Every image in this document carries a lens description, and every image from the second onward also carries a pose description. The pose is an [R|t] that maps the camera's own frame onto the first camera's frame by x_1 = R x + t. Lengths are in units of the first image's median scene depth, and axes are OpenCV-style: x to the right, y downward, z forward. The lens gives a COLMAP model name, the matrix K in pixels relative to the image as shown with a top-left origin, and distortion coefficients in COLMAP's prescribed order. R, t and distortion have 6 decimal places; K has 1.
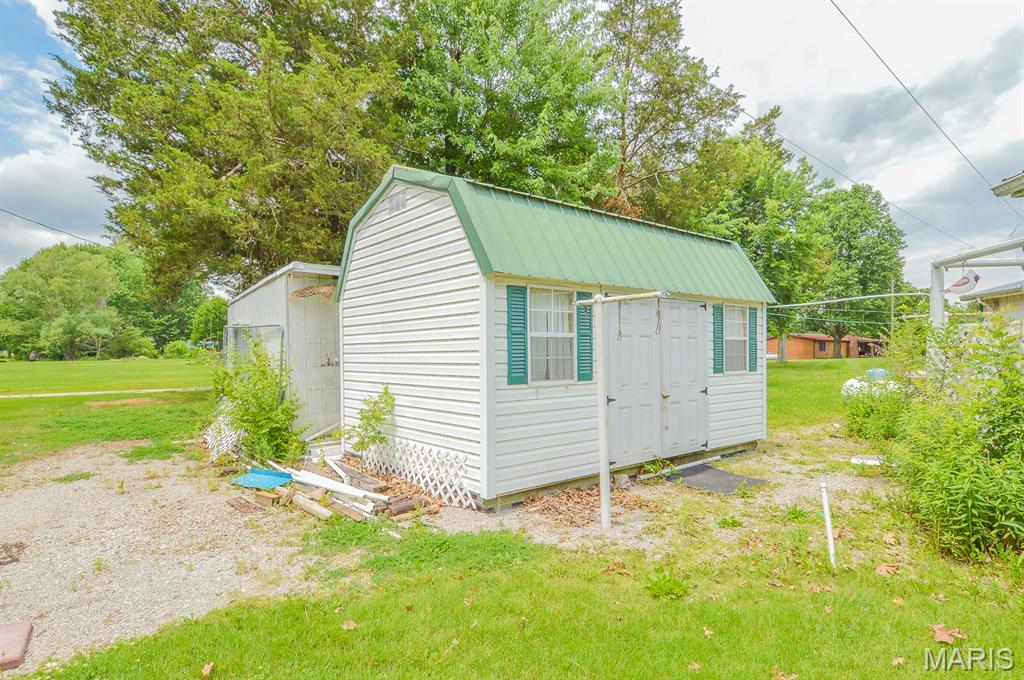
lens RADIAL K [[552.4, 0, 514.1], [0, 552.4, 351.5], [0, 0, 1]] dist [-0.018293, 0.000331]
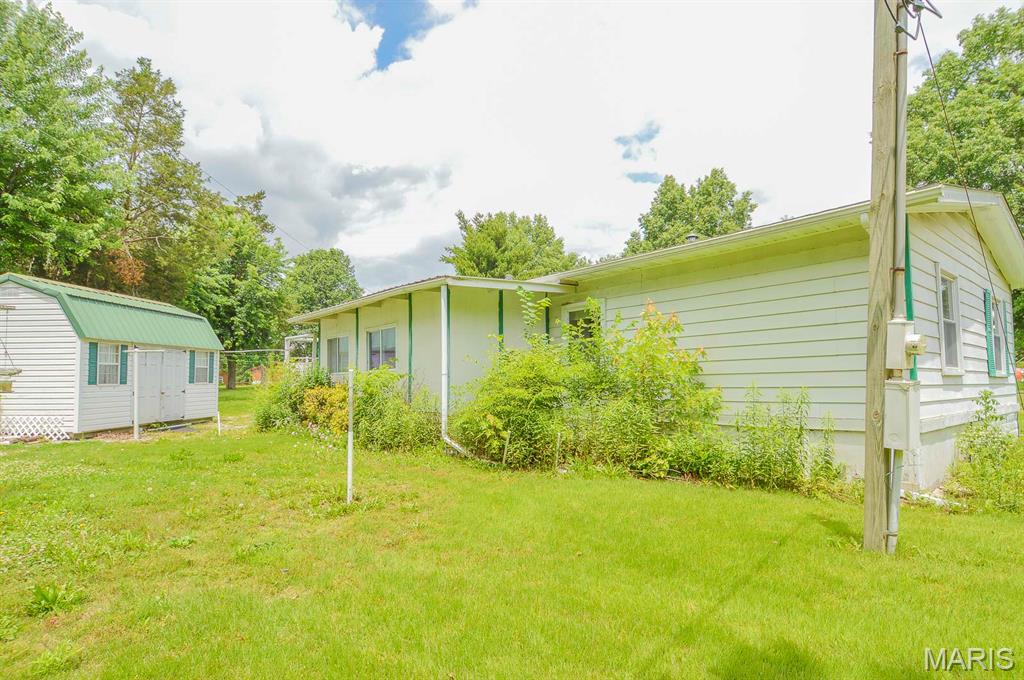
lens RADIAL K [[552.4, 0, 514.1], [0, 552.4, 351.5], [0, 0, 1]] dist [-0.018293, 0.000331]
pose [[0.662697, 0.040244, 0.747805, -0.410201], [-0.000777, 0.998591, -0.053052, 0.030356], [-0.748887, 0.034577, 0.661795, -1.402656]]
